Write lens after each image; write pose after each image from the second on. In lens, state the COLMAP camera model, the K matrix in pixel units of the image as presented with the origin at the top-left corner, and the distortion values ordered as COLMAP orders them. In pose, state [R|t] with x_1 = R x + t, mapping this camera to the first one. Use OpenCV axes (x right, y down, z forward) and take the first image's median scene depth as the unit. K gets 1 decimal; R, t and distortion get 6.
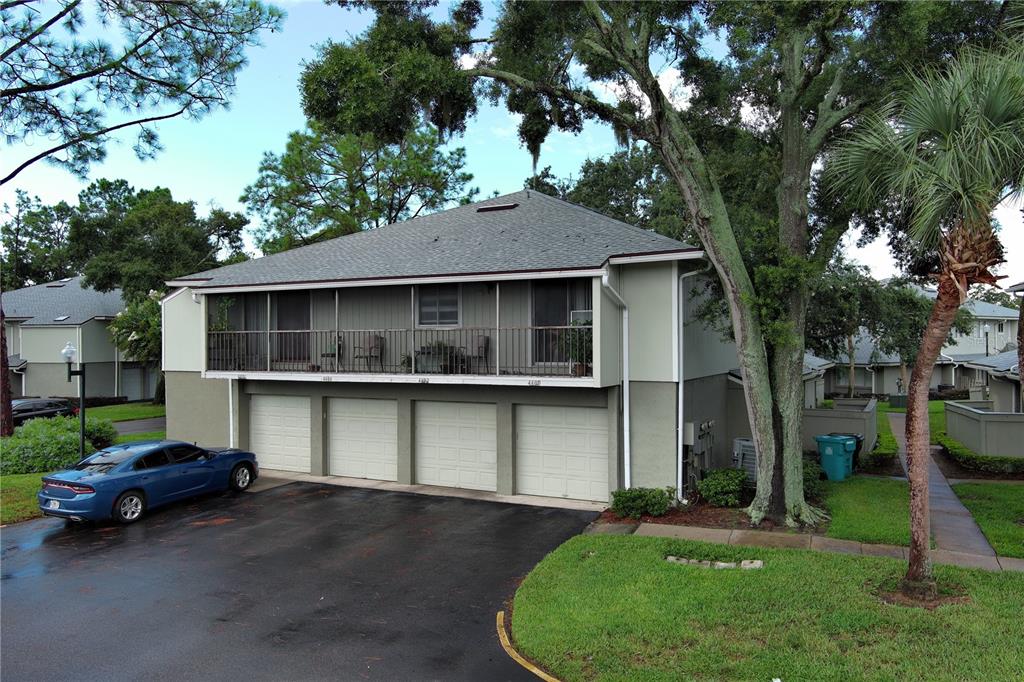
lens RADIAL K [[794.0, 0, 512.0], [0, 794.0, 341.0], [0, 0, 1]] dist [0.004343, -0.004951]
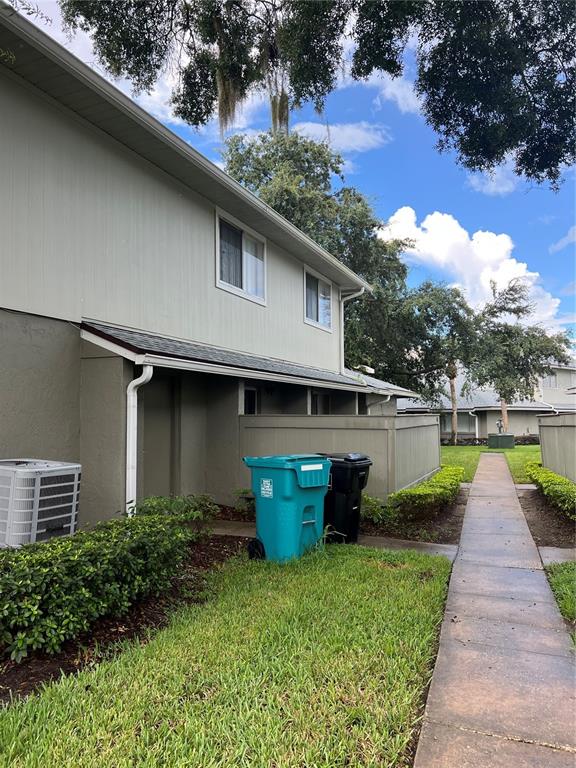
lens RADIAL K [[575.7, 0, 288.0], [0, 575.7, 384.0], [0, 0, 1]] dist [0.053879, -0.064797]
pose [[0.997166, -0.000886, 0.075233, 0.487477], [0.005801, 0.997859, -0.065138, 0.129180], [-0.075014, 0.065390, 0.995036, 0.865796]]
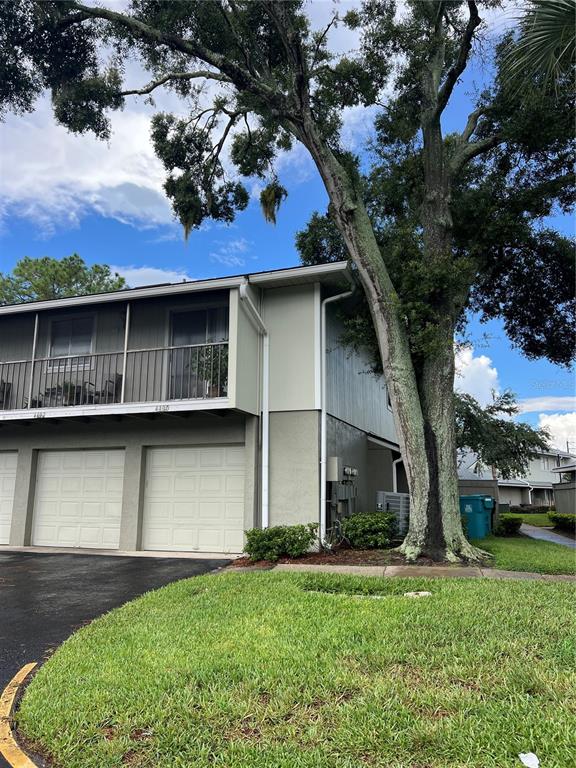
lens RADIAL K [[575.7, 0, 288.0], [0, 575.7, 384.0], [0, 0, 1]] dist [0.053879, -0.064797]
pose [[0.988313, 0.038165, 0.147585, 0.076199], [-0.008943, 0.981000, -0.193800, 0.160795], [-0.152177, 0.190215, 0.969876, 0.373616]]
